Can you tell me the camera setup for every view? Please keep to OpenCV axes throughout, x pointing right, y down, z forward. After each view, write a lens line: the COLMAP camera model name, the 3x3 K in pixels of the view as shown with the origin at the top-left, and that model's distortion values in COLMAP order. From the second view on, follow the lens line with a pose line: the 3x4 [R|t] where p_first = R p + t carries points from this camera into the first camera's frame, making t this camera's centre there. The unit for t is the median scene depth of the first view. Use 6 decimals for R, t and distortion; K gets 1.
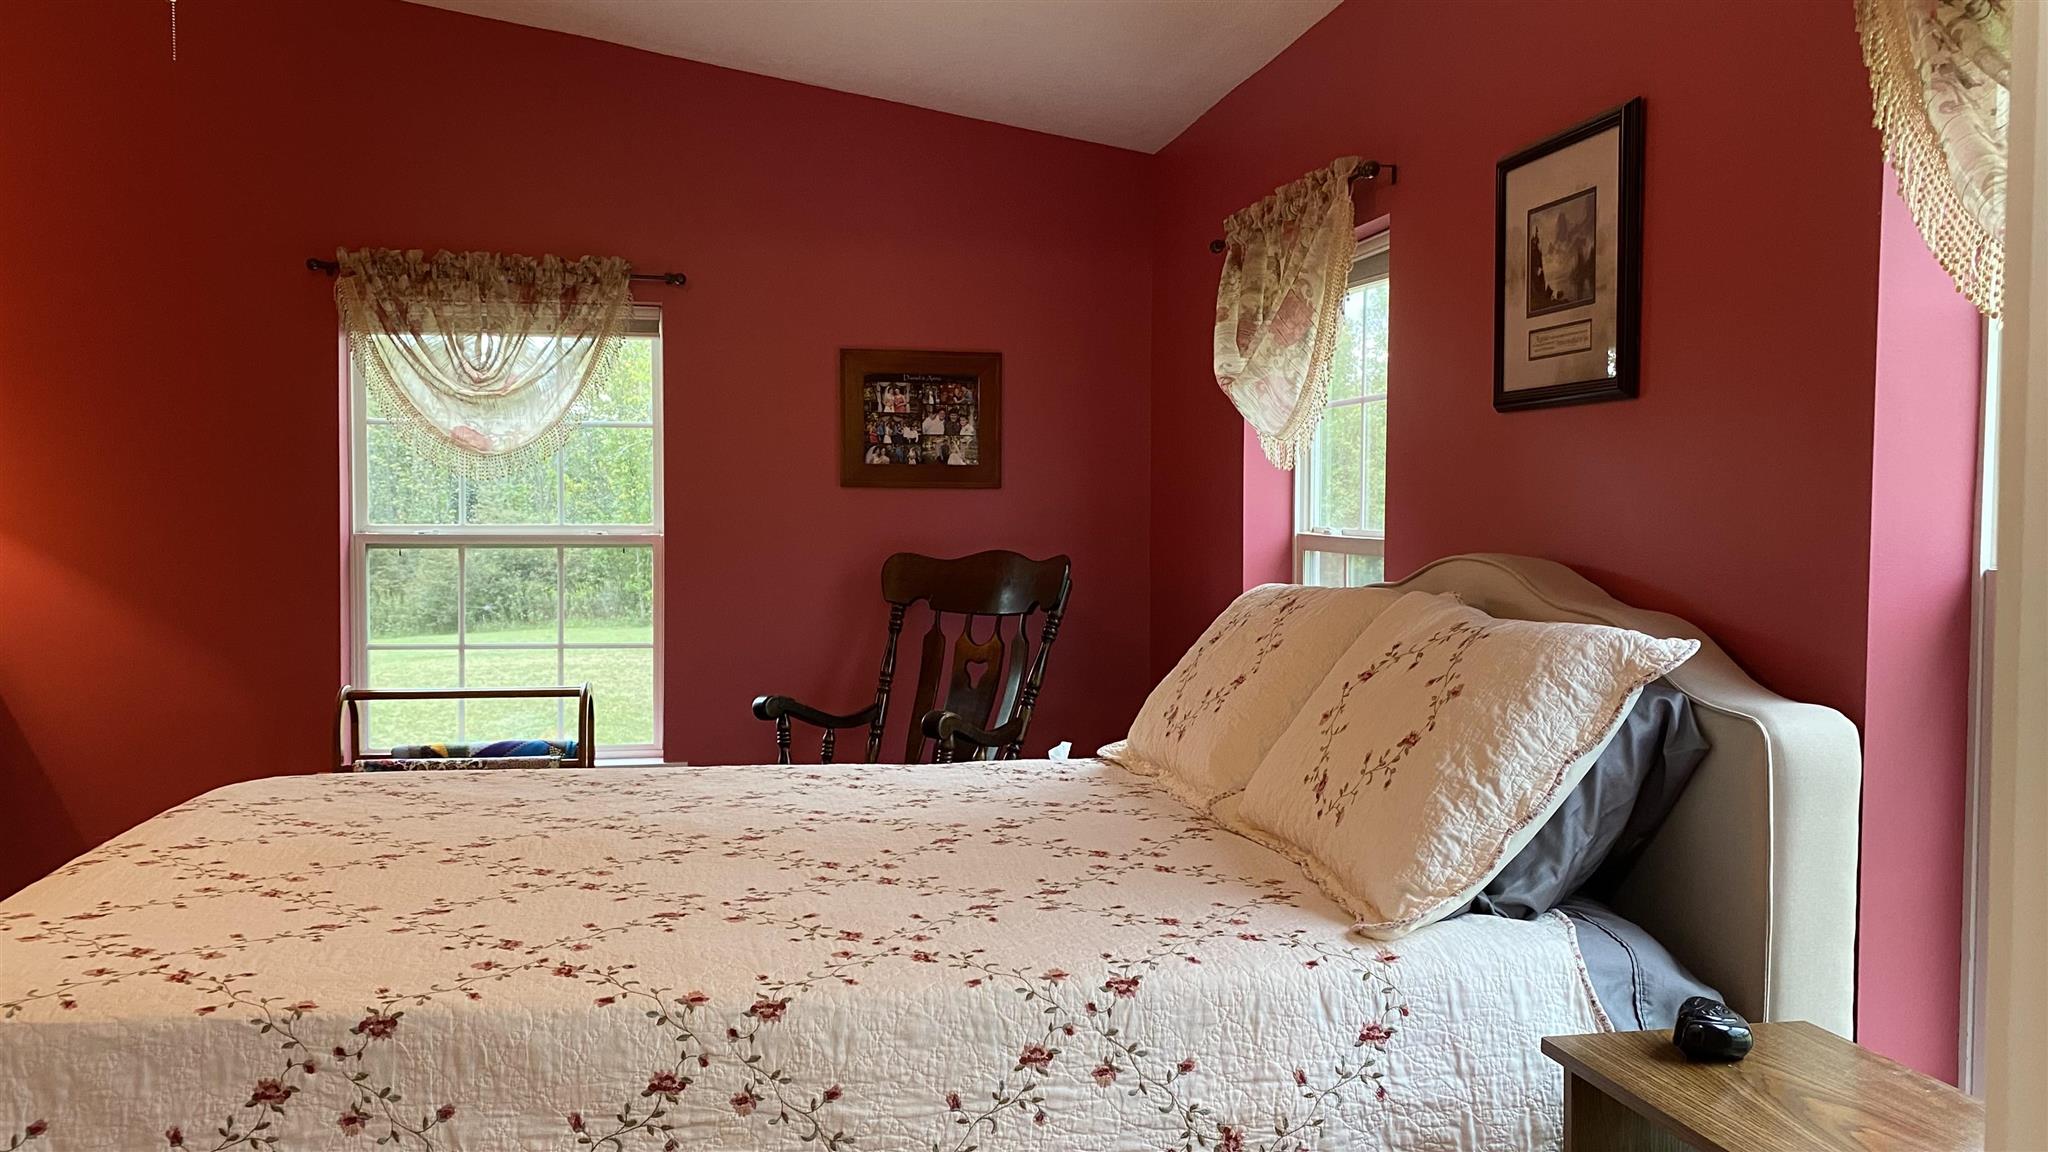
lens RADIAL K [[1630.0, 0, 1027.5], [0, 1630.0, 597.6], [0, 0, 1]] dist [0.037304, -0.057095]
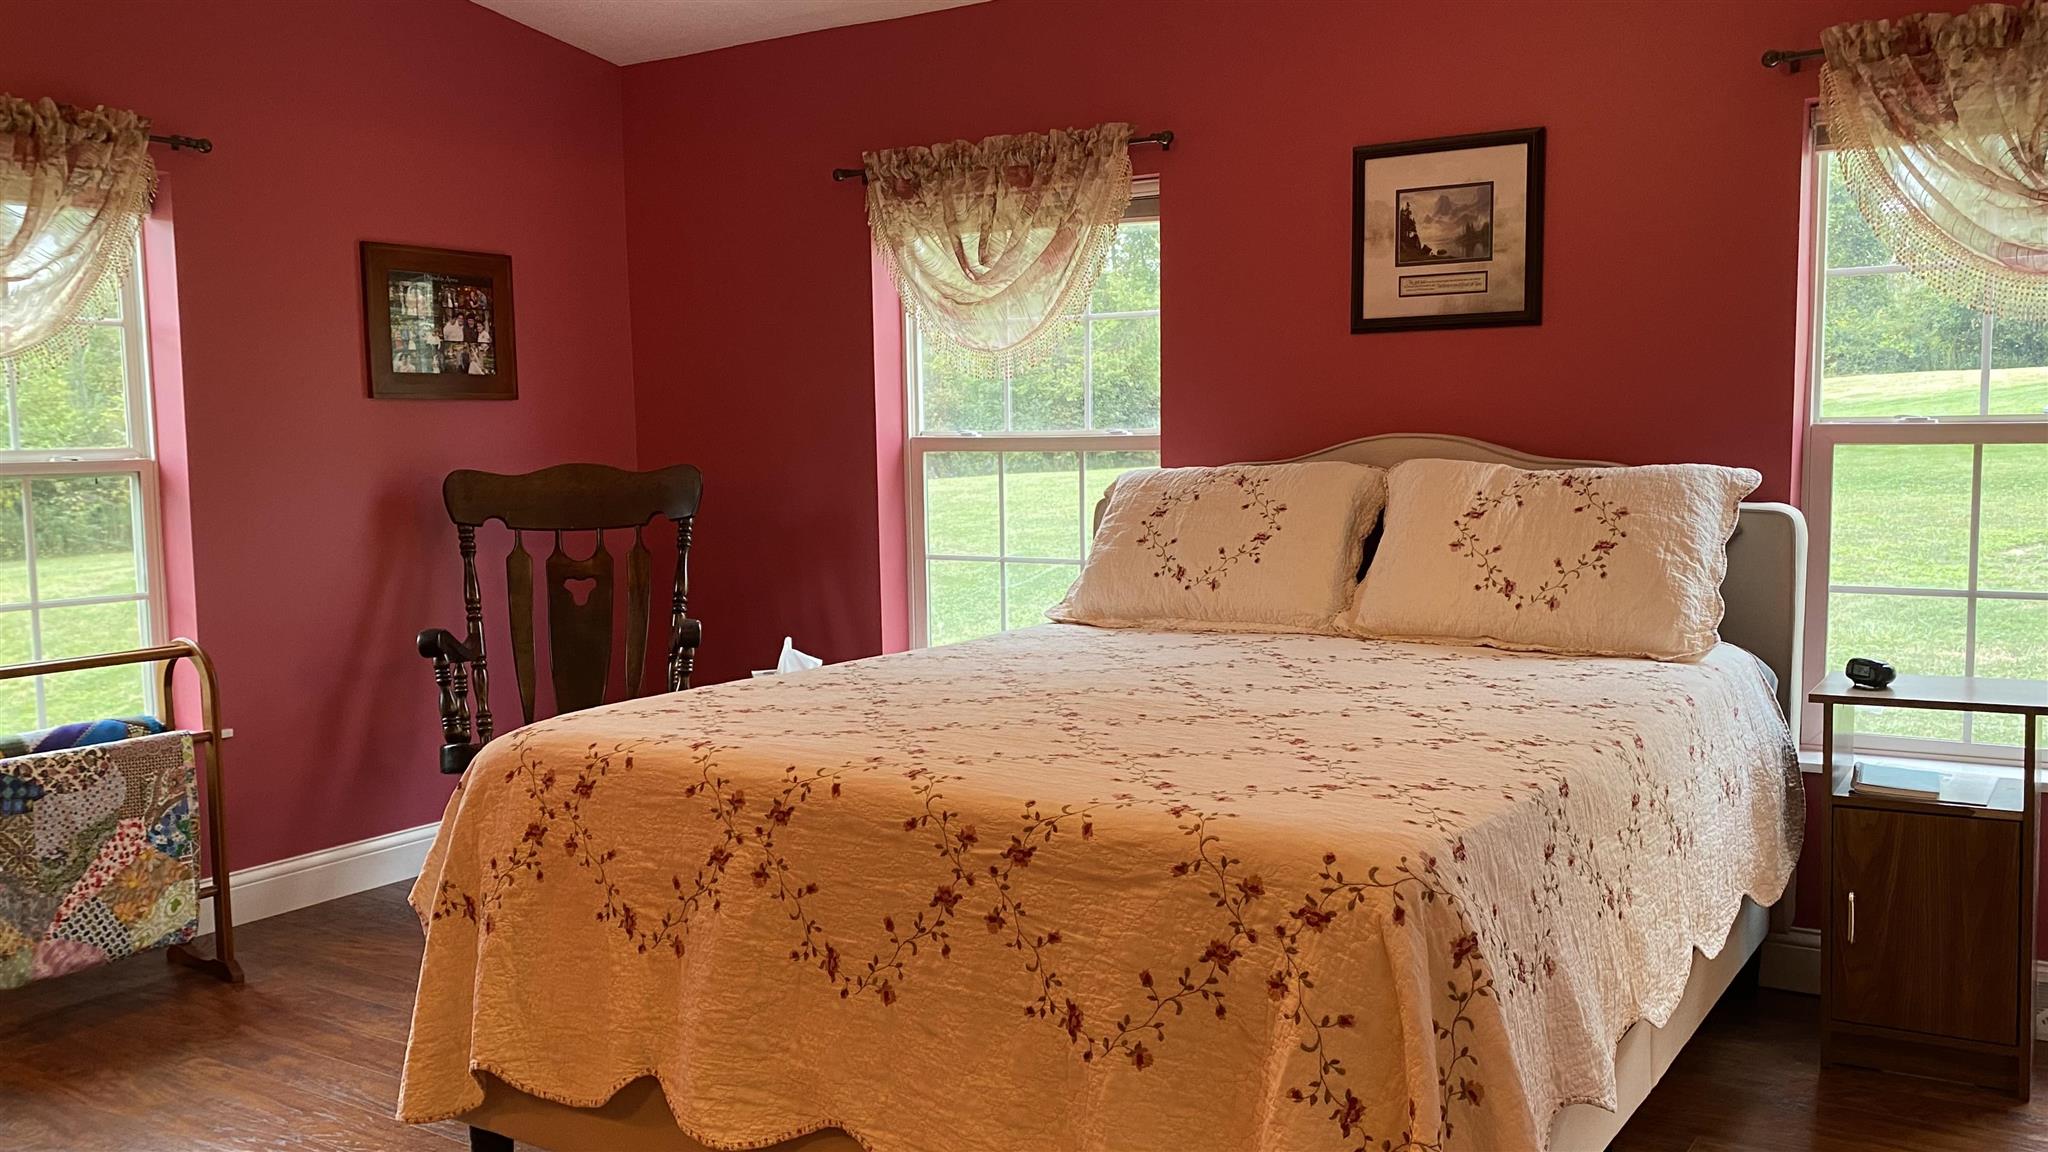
lens RADIAL K [[1630.0, 0, 1040.5], [0, 1630.0, 572.8], [0, 0, 1]] dist [0.037304, -0.057095]
pose [[0.710075, -0.078757, 0.699707, -0.532098], [0.057515, 0.996892, 0.053840, -0.000250], [-0.701773, 0.002014, 0.712398, 0.120496]]
